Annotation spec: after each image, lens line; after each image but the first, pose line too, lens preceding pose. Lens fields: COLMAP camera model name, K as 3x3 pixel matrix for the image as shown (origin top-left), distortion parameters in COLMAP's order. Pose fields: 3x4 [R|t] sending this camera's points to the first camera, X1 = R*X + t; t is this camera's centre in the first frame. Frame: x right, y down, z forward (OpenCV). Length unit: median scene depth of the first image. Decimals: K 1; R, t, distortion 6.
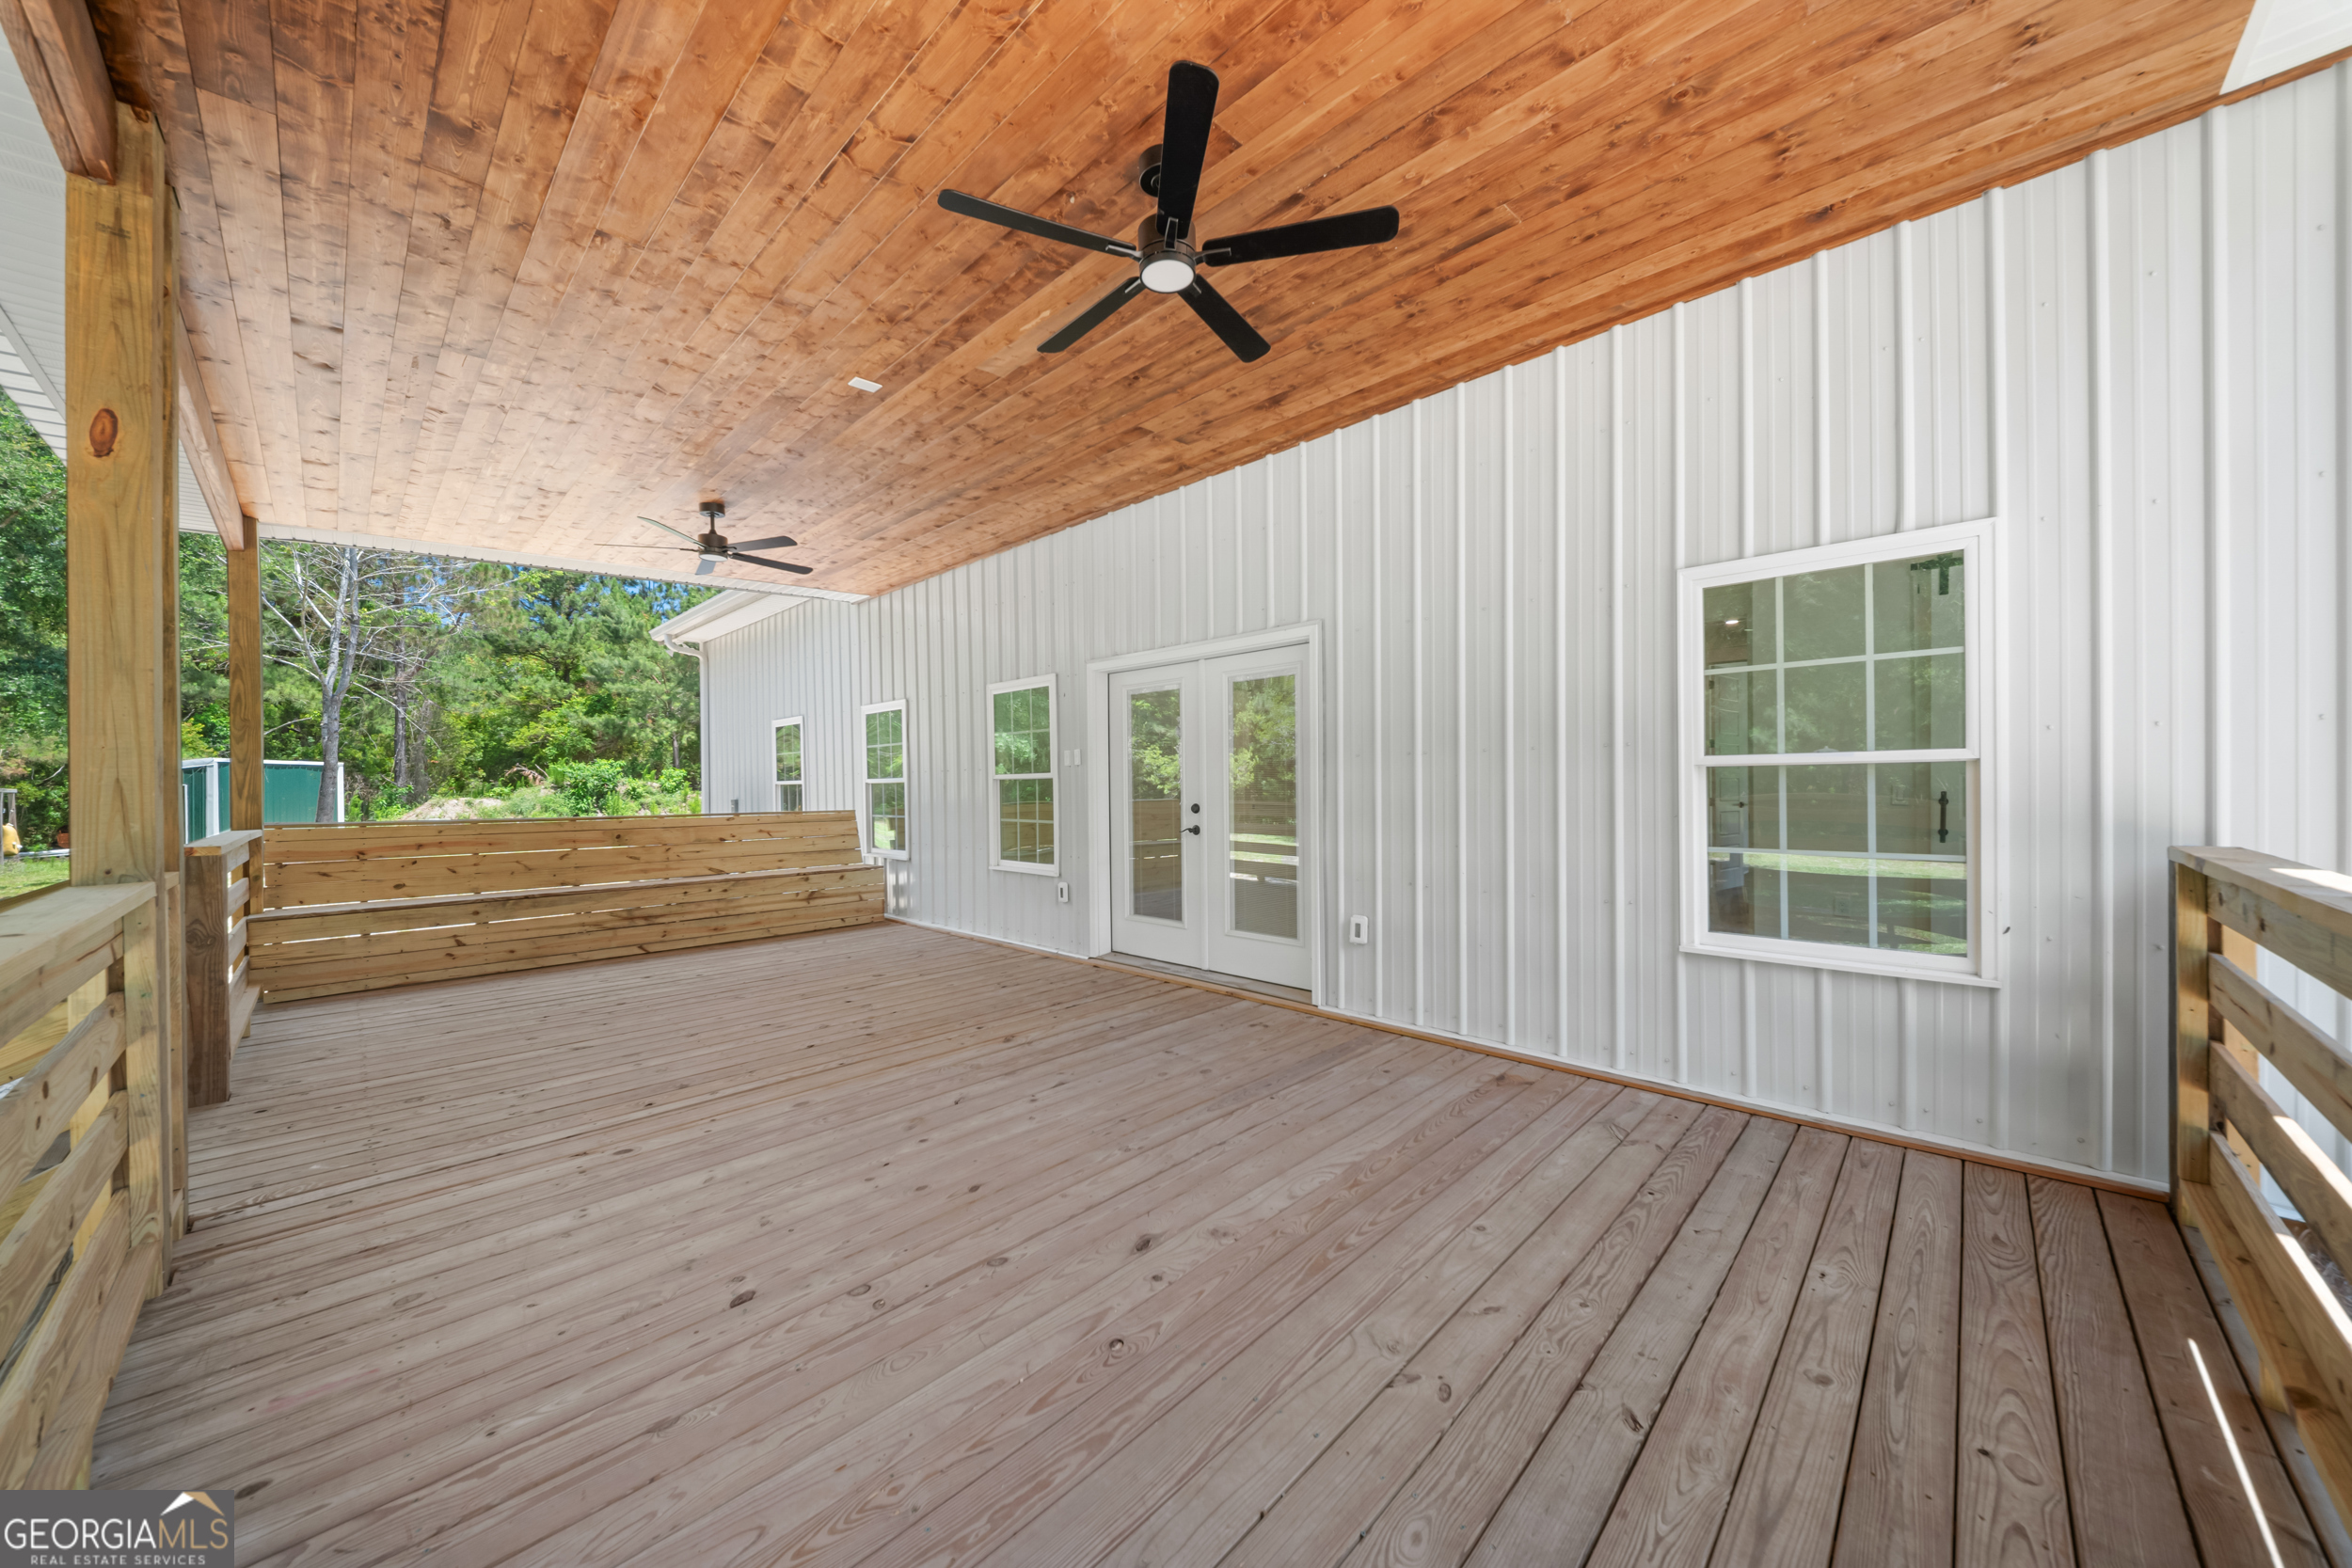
lens RADIAL K [[824.7, 0, 1173.0], [0, 824.7, 790.2], [0, 0, 1]] dist [-0.000433, -0.000939]
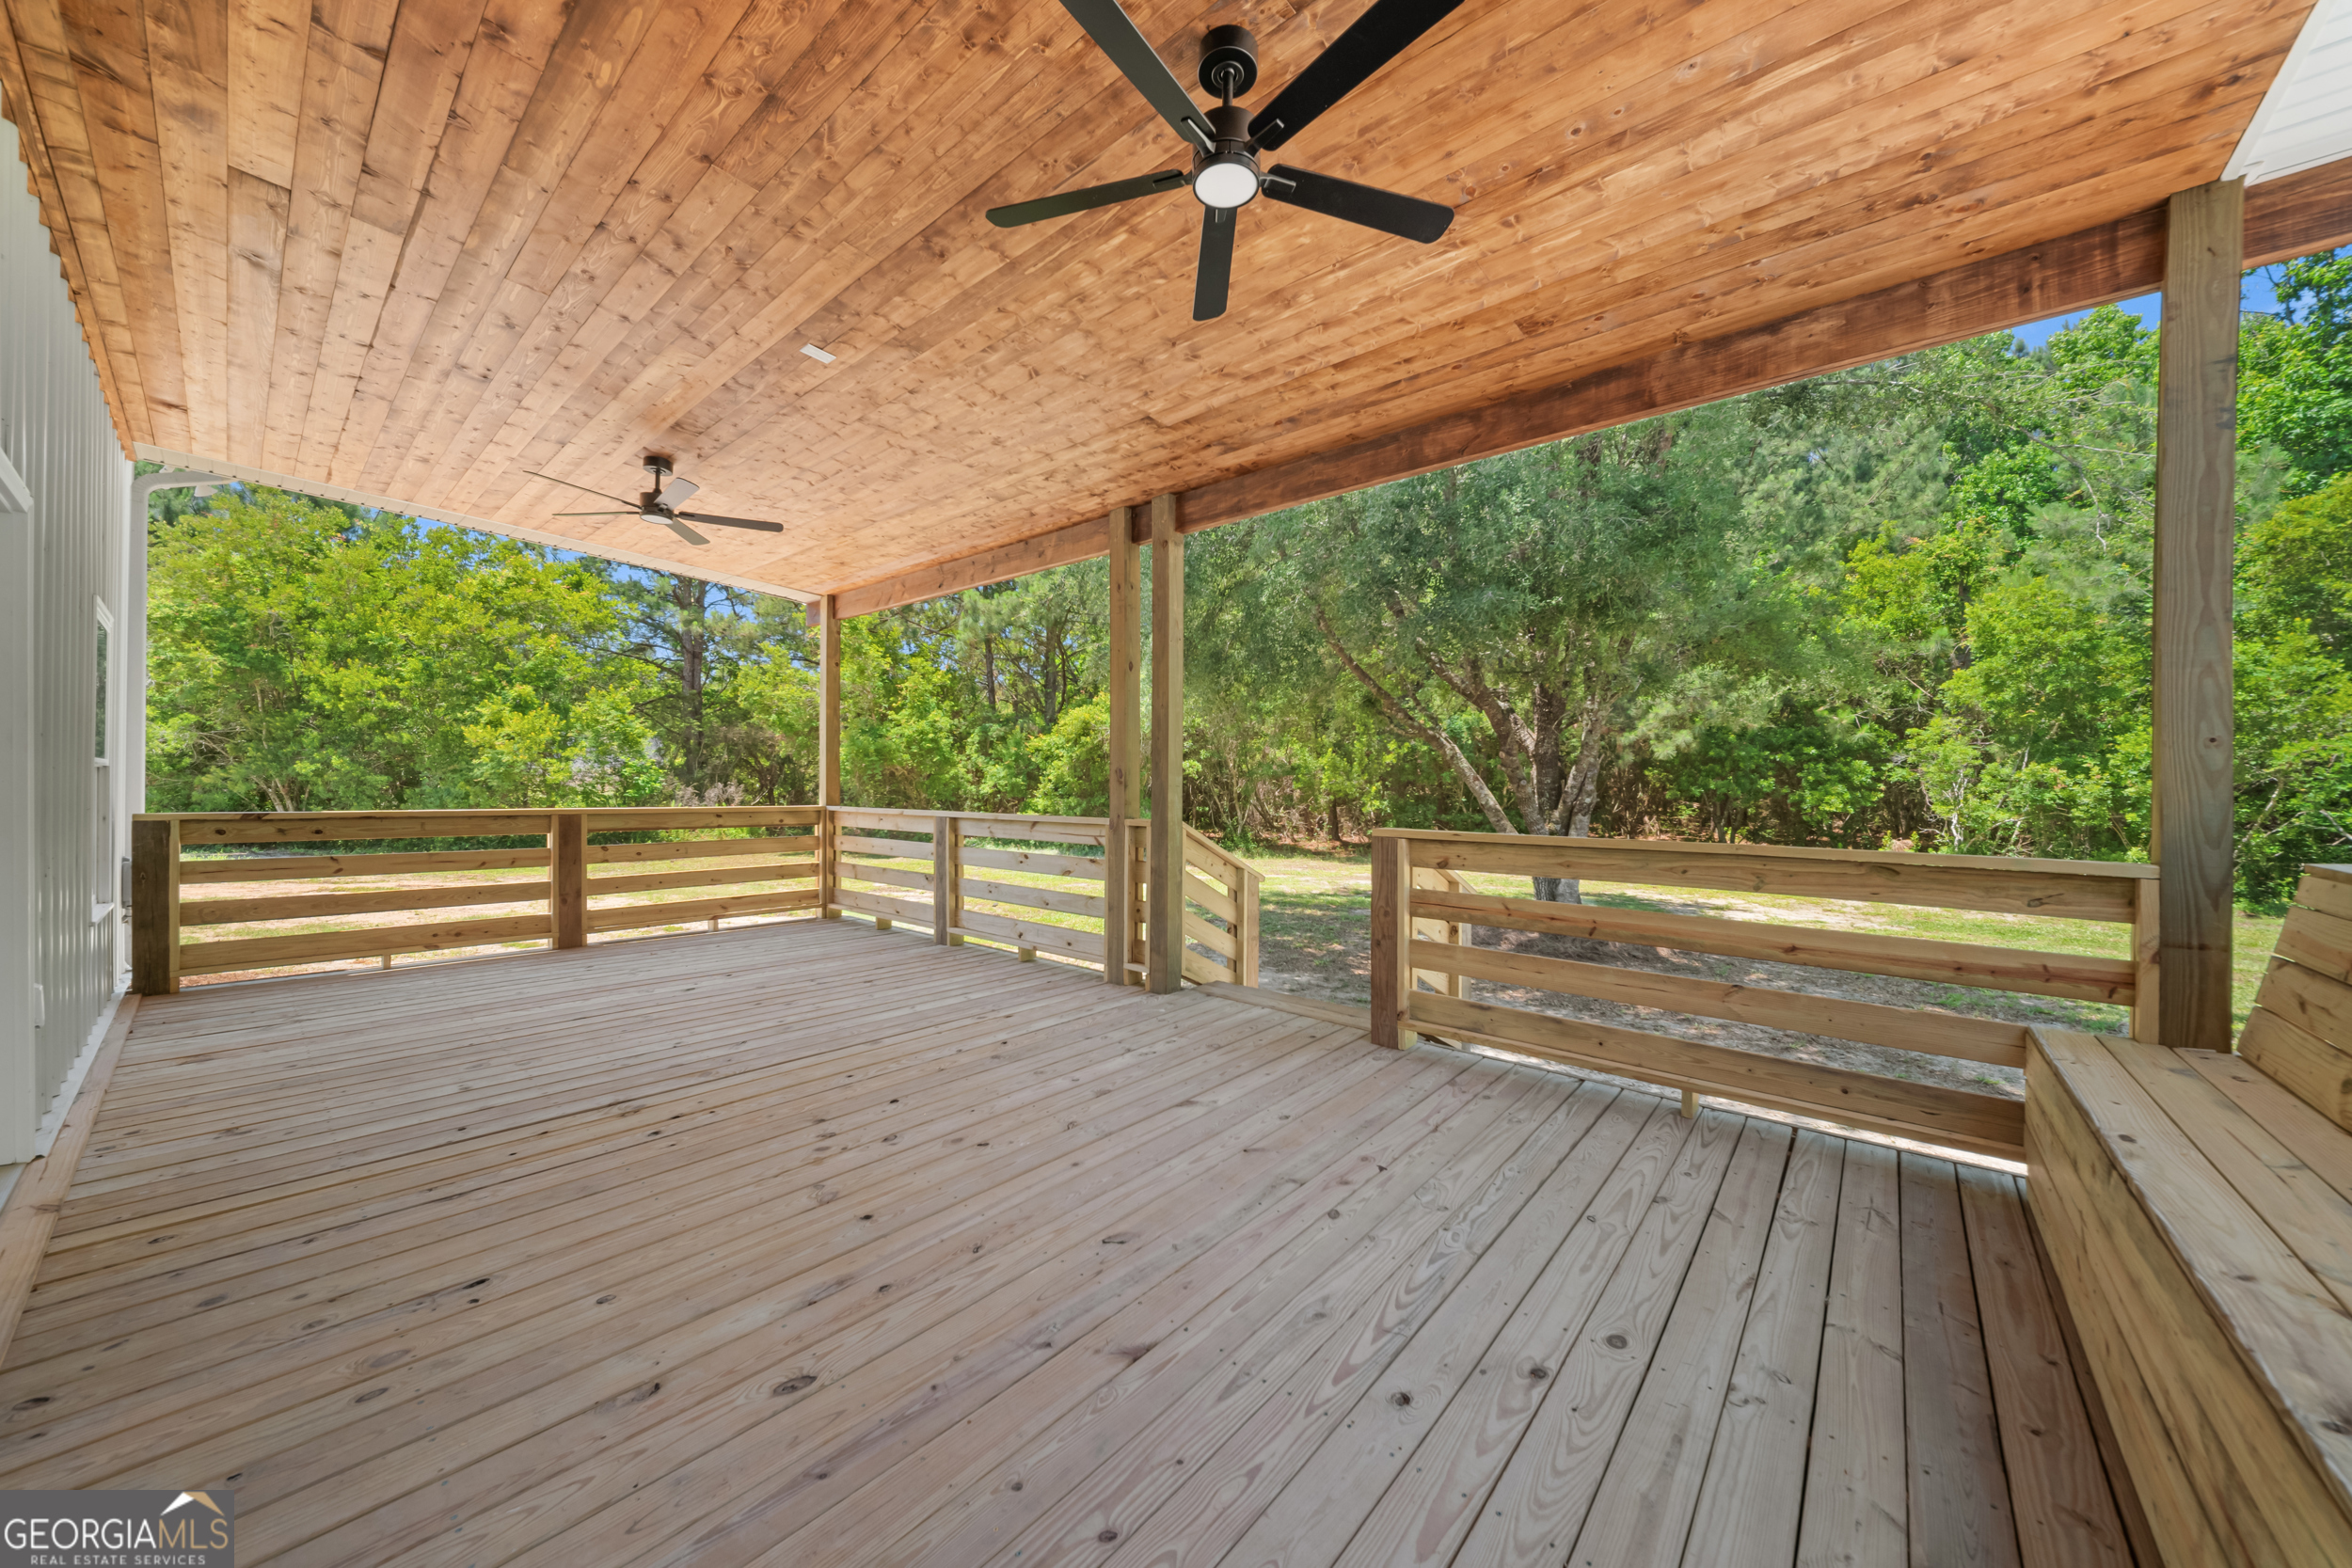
lens RADIAL K [[824.7, 0, 1178.8], [0, 824.7, 792.3], [0, 0, 1]] dist [-0.000433, -0.000939]
pose [[-0.997860, 0.004201, -0.065244, -0.725837], [0.003290, 0.999896, 0.014059, -0.003268], [0.065297, 0.013814, -0.997770, 1.984357]]
